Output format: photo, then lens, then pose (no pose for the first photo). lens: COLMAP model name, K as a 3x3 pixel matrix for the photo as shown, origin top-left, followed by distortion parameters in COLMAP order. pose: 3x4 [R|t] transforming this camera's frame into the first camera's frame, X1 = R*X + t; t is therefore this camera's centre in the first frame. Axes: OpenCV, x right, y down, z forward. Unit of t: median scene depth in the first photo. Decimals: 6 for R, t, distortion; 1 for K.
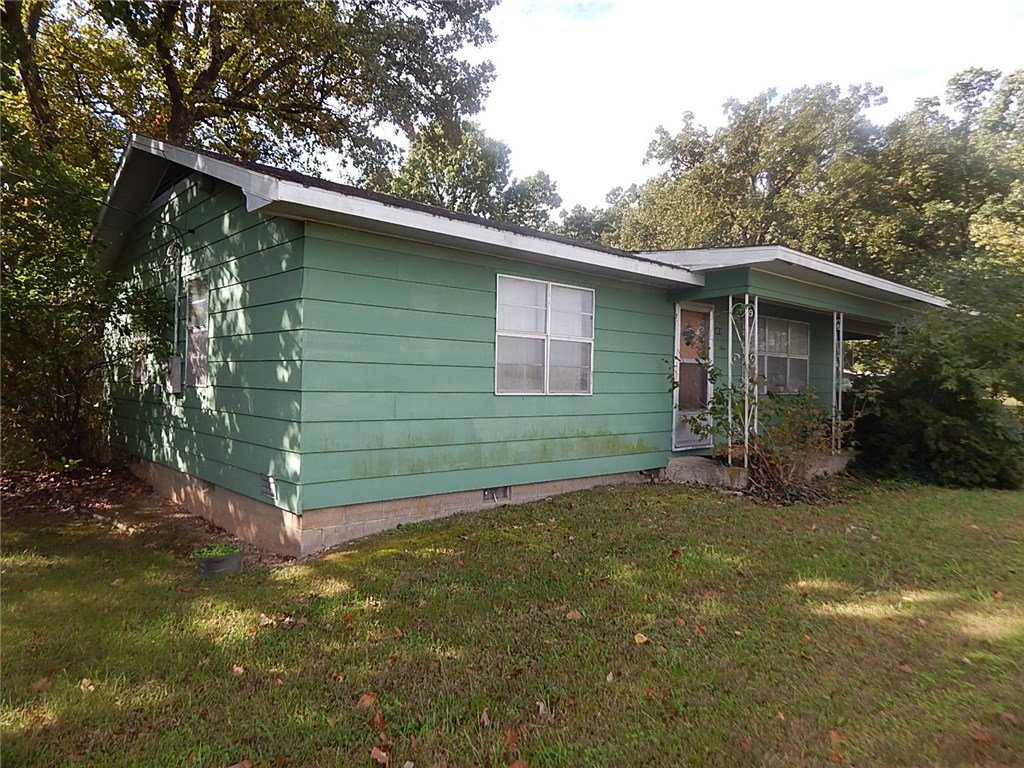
lens RADIAL K [[668.0, 0, 515.9], [0, 668.0, 386.7], [0, 0, 1]] dist [-0.002618, 0.000539]
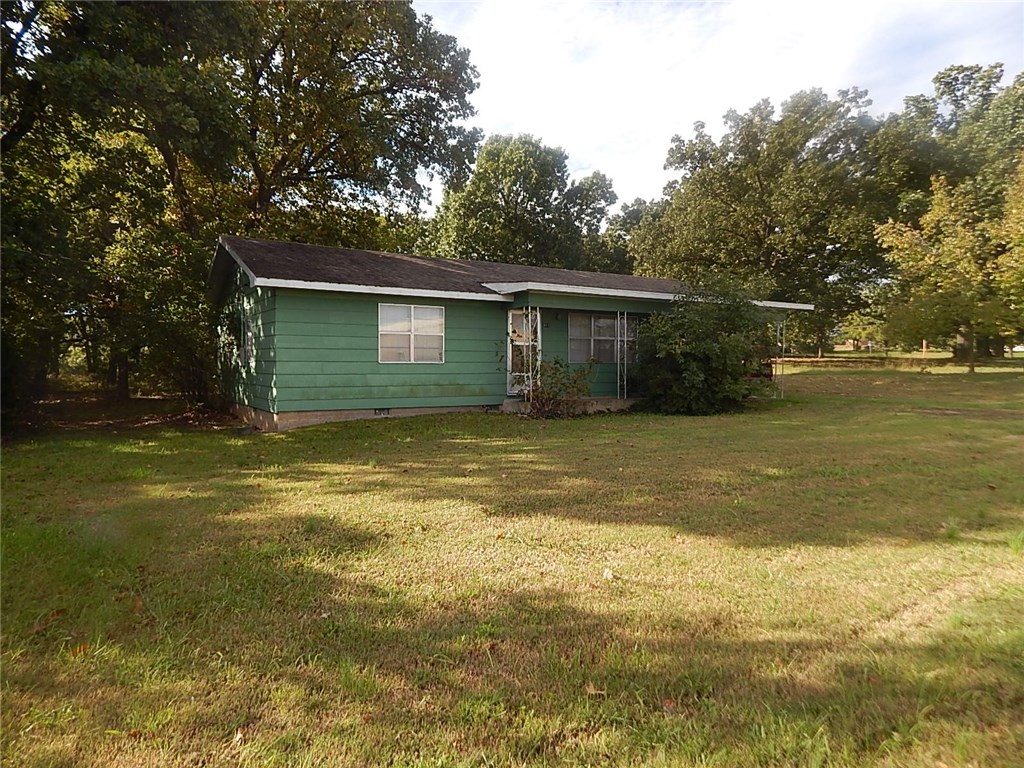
lens RADIAL K [[675.6, 0, 514.5], [0, 675.6, 381.9], [0, 0, 1]] dist [-0.003516, -0.000776]
pose [[0.982831, -0.011798, -0.184131, 0.182281], [0.014805, 0.999778, 0.014965, 0.010973], [0.183913, -0.017434, 0.982788, -0.230405]]
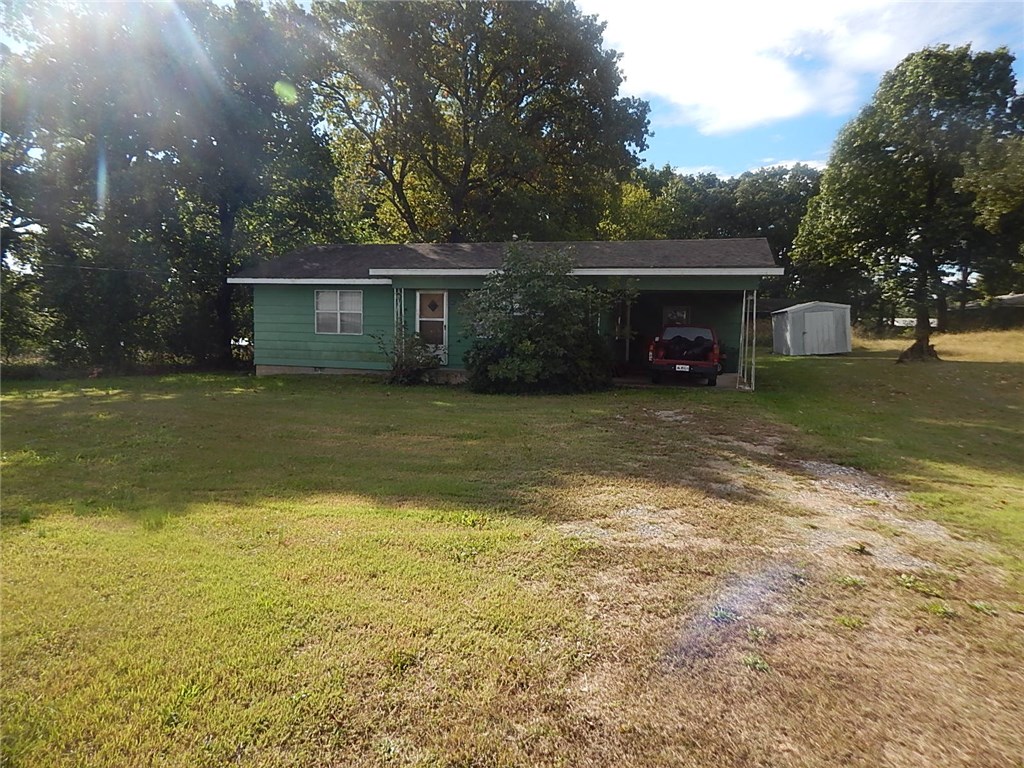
lens RADIAL K [[675.6, 0, 514.5], [0, 675.6, 381.9], [0, 0, 1]] dist [-0.003516, -0.000776]
pose [[0.515532, 0.063936, -0.854482, 0.684994], [-0.016517, 0.997769, 0.064693, 0.004052], [0.856711, -0.019238, 0.515437, 0.060645]]
